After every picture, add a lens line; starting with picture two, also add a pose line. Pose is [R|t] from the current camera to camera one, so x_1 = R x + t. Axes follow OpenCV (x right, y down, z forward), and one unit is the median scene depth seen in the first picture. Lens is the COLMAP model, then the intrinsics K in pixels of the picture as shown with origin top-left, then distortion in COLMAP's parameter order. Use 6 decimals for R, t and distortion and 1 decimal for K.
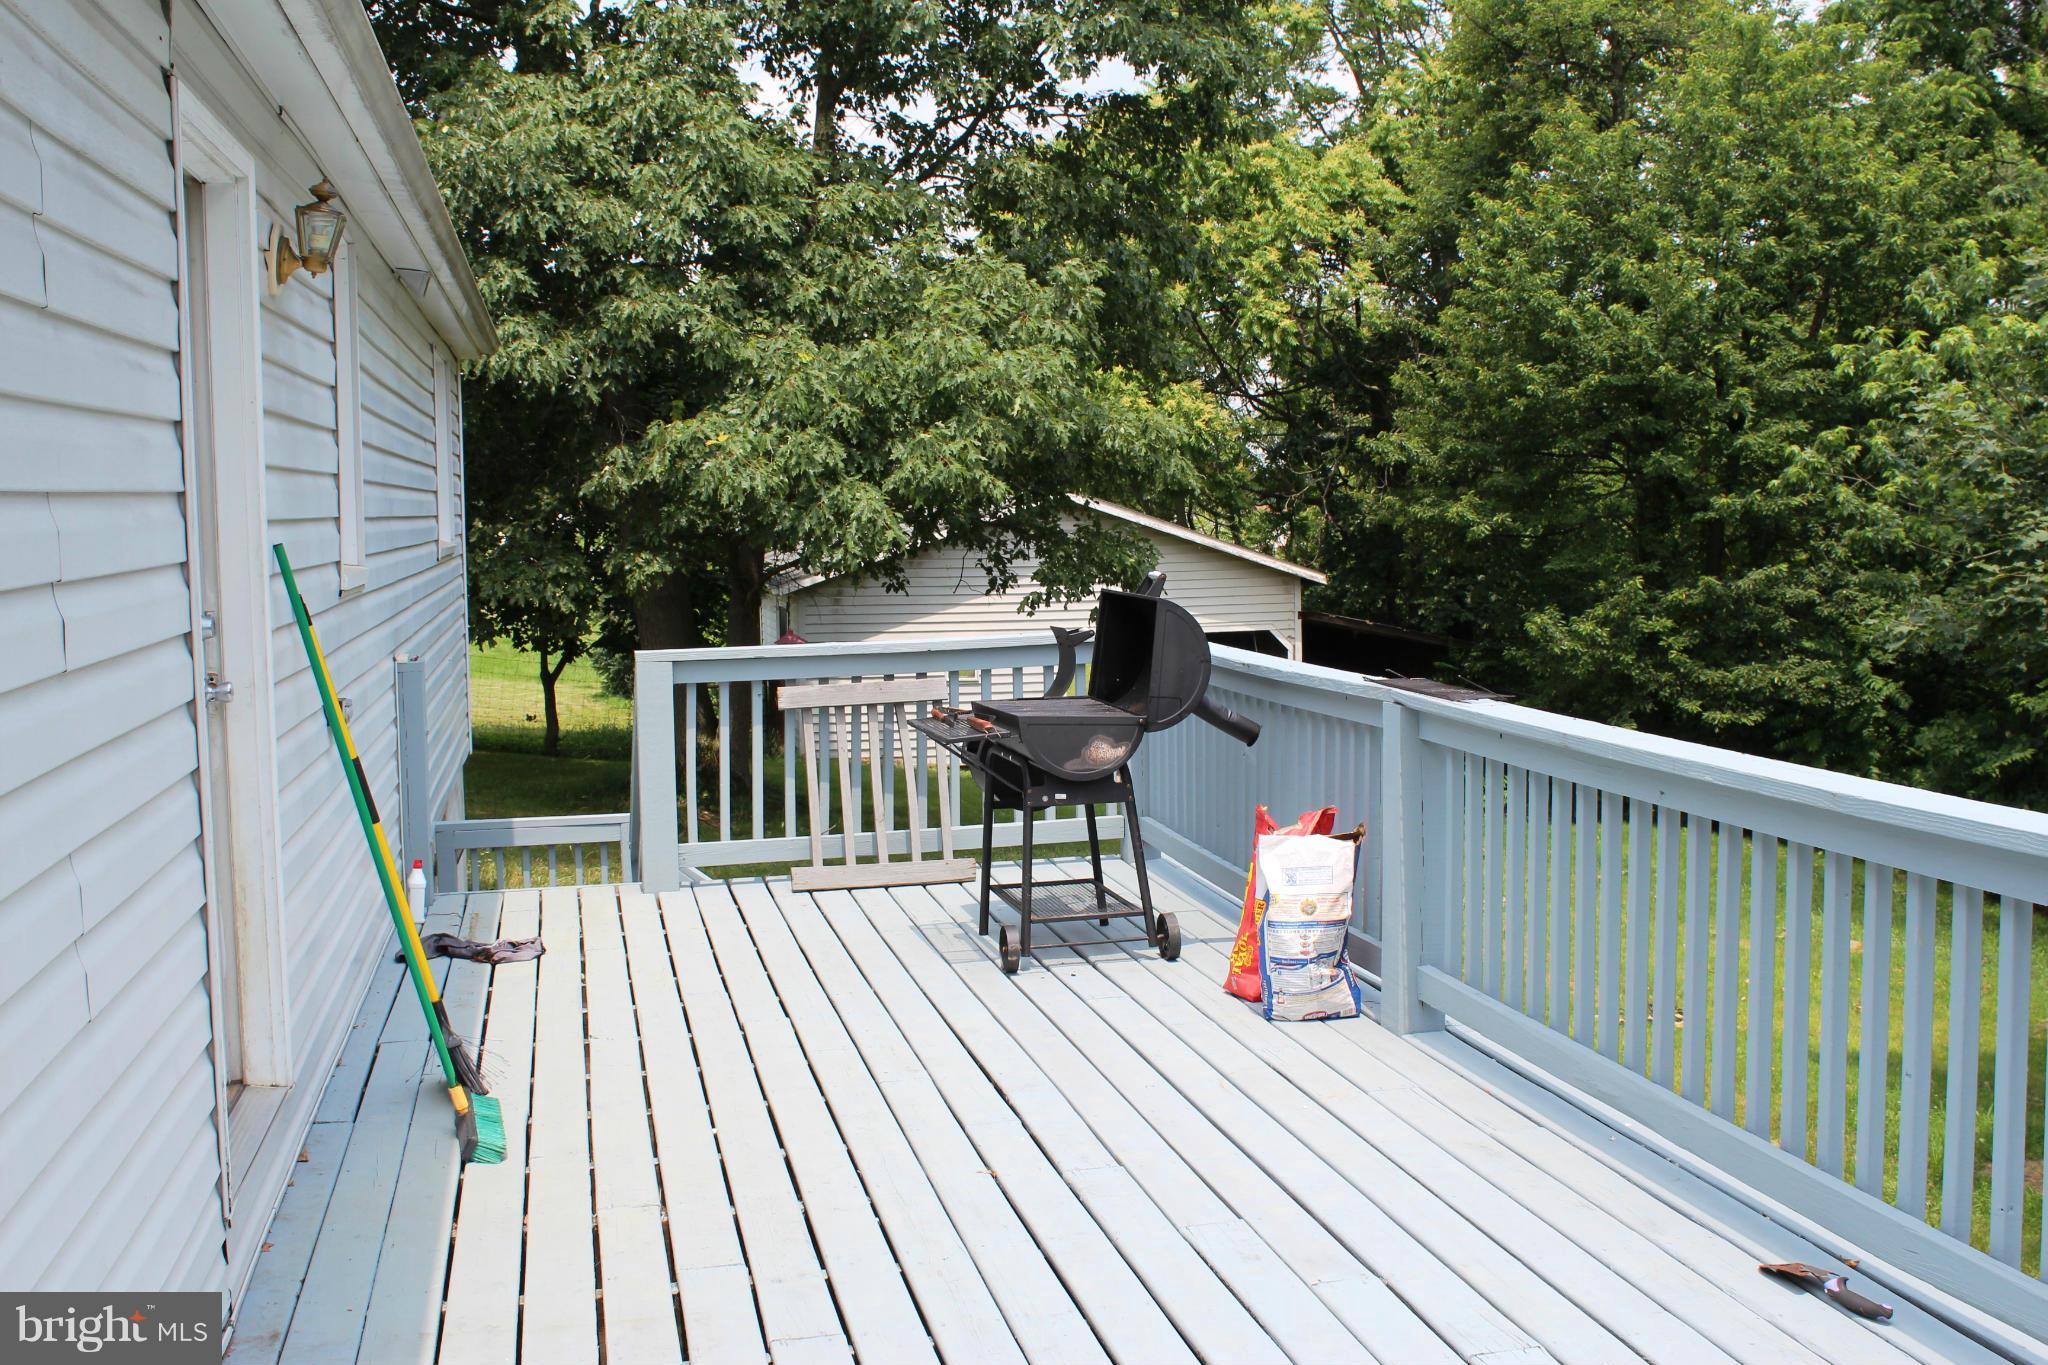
lens RADIAL K [[1695.5, 0, 1024.0], [0, 1695.5, 682.5], [0, 0, 1]] dist [-0.159026, 0.136191]
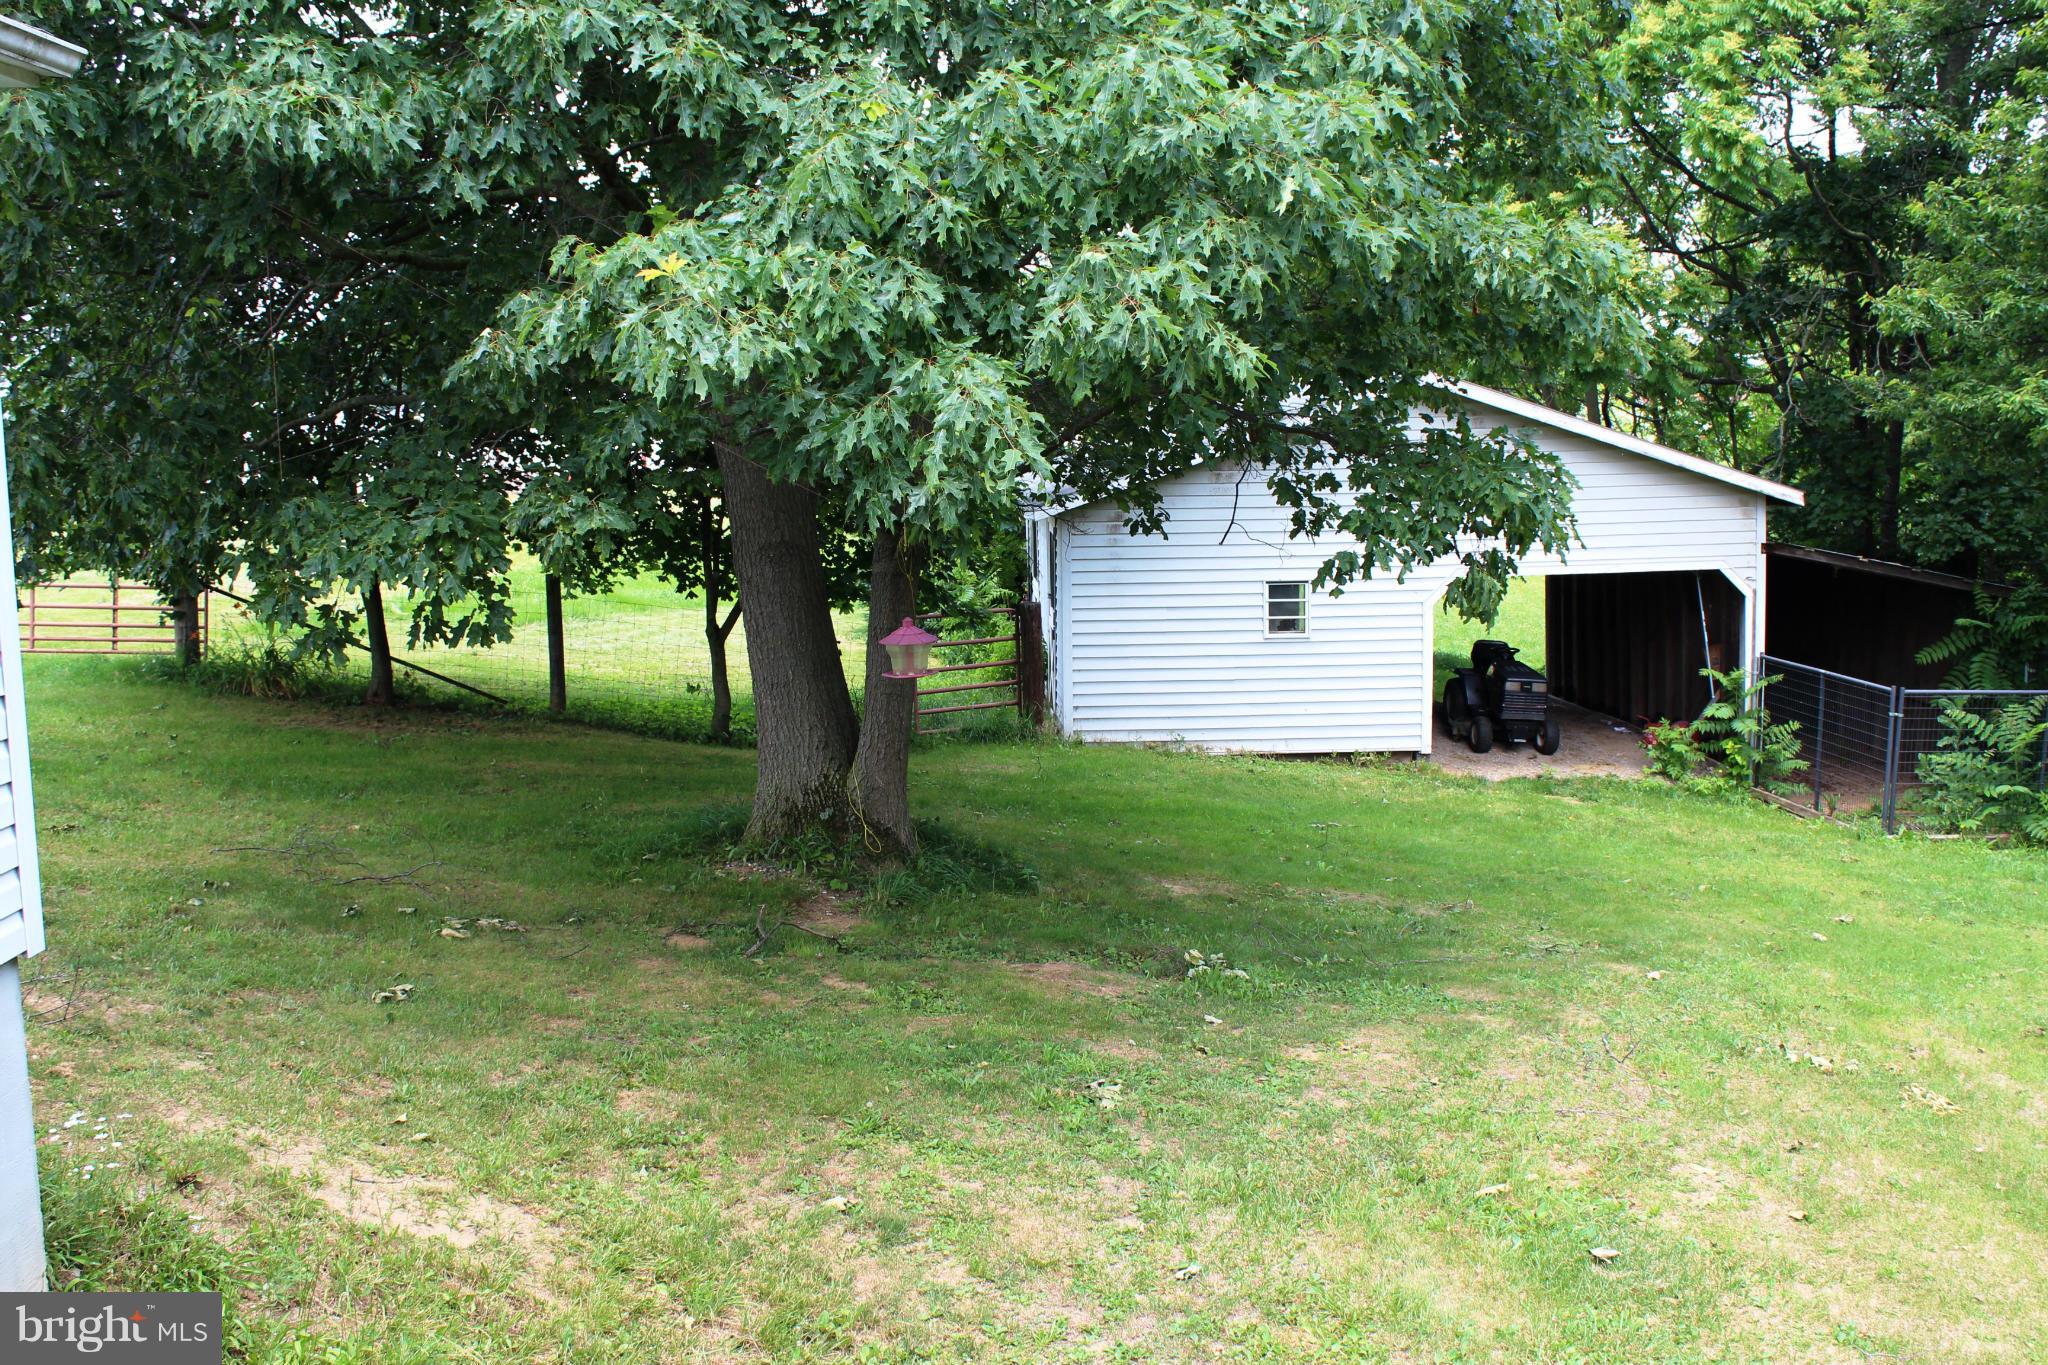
lens RADIAL K [[1872.8, 0, 1024.0], [0, 1872.8, 682.5], [0, 0, 1]] dist [-0.194197, 0.227381]
pose [[0.979566, 0.018778, -0.200242, 0.028664], [-0.008937, 0.998712, 0.049935, -0.043541], [0.200922, -0.047125, 0.978473, 0.415275]]
